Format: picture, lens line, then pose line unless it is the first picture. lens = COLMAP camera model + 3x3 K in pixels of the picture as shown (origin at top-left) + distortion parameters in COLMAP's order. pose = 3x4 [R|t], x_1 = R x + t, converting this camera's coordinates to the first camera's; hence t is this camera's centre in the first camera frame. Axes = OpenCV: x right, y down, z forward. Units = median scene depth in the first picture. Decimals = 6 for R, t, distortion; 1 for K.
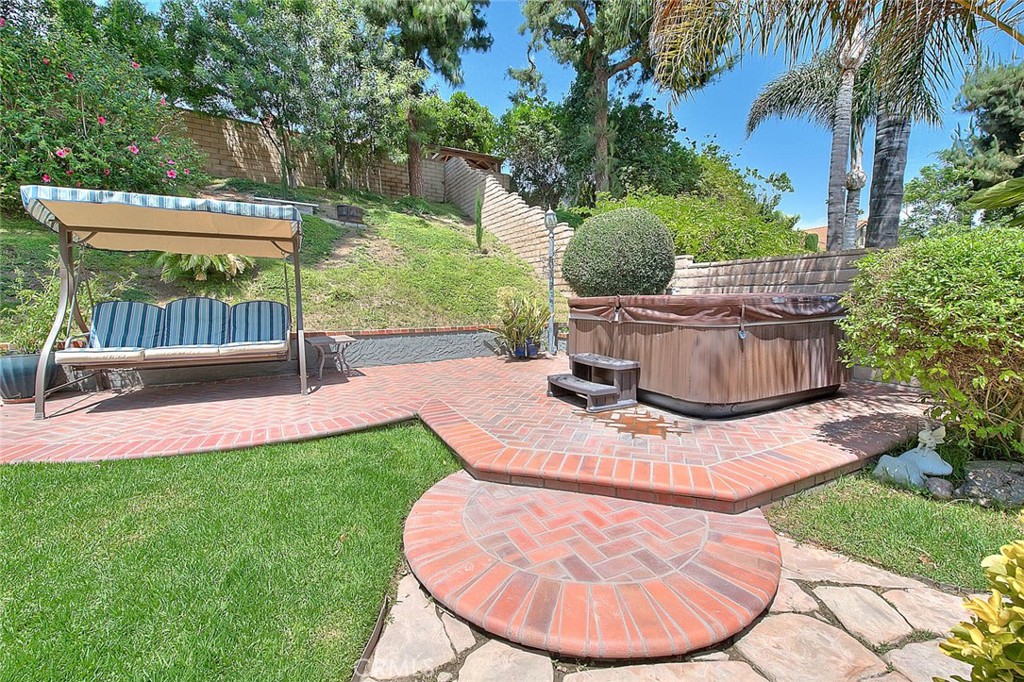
lens RADIAL K [[423.2, 0, 519.6], [0, 423.2, 343.3], [0, 0, 1]] dist [-0.000867, -0.001373]
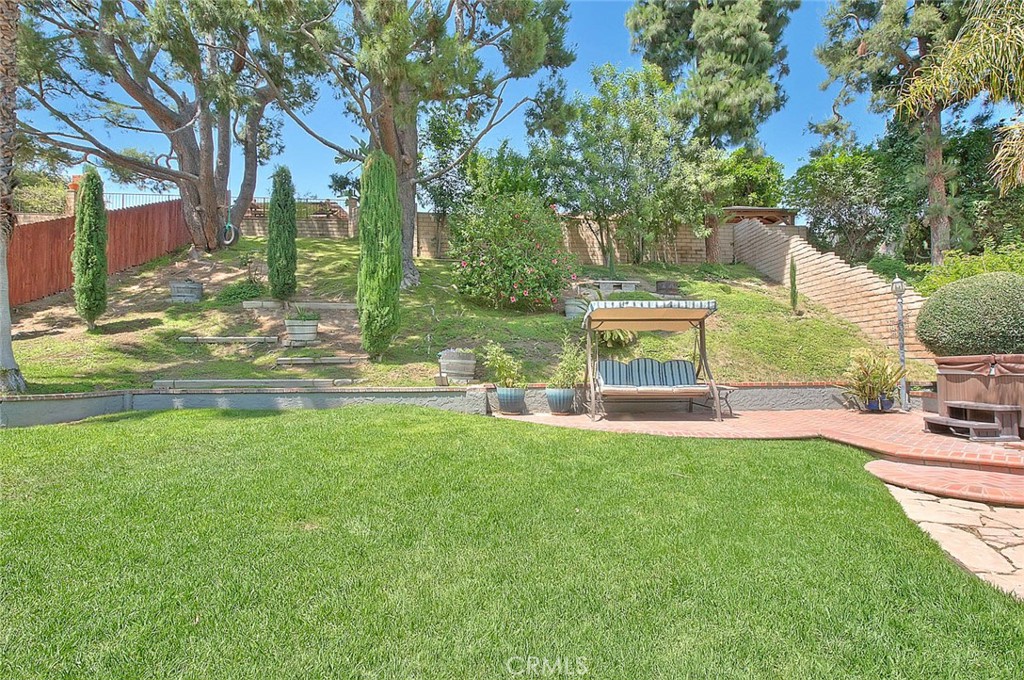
lens RADIAL K [[500.6, 0, 512.5], [0, 500.6, 345.3], [0, 0, 1]] dist [0.001160, -0.003445]
pose [[0.877191, -0.017685, -0.479816, -0.113402], [-0.048900, 0.990834, -0.125920, 0.043448], [0.477645, 0.133919, 0.868286, -0.361356]]
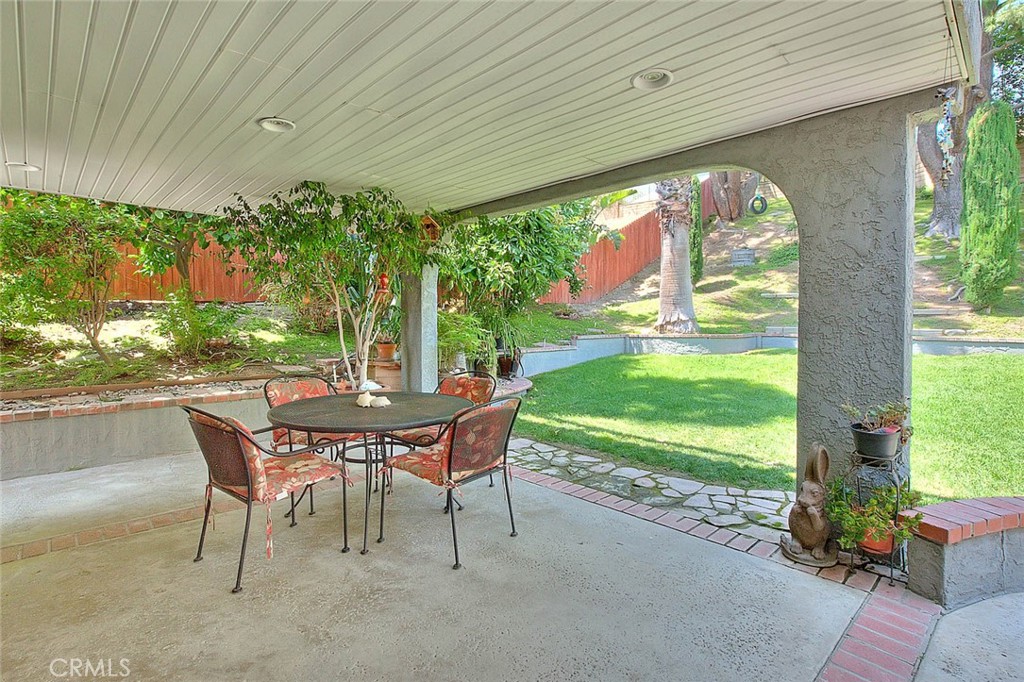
lens RADIAL K [[500.6, 0, 511.2], [0, 500.6, 333.4], [0, 0, 1]] dist [0.001160, -0.003445]
pose [[0.292779, 0.037717, -0.955436, -0.132746], [-0.101627, 0.994789, 0.008129, 0.087243], [0.950764, 0.094719, 0.295087, -0.774024]]
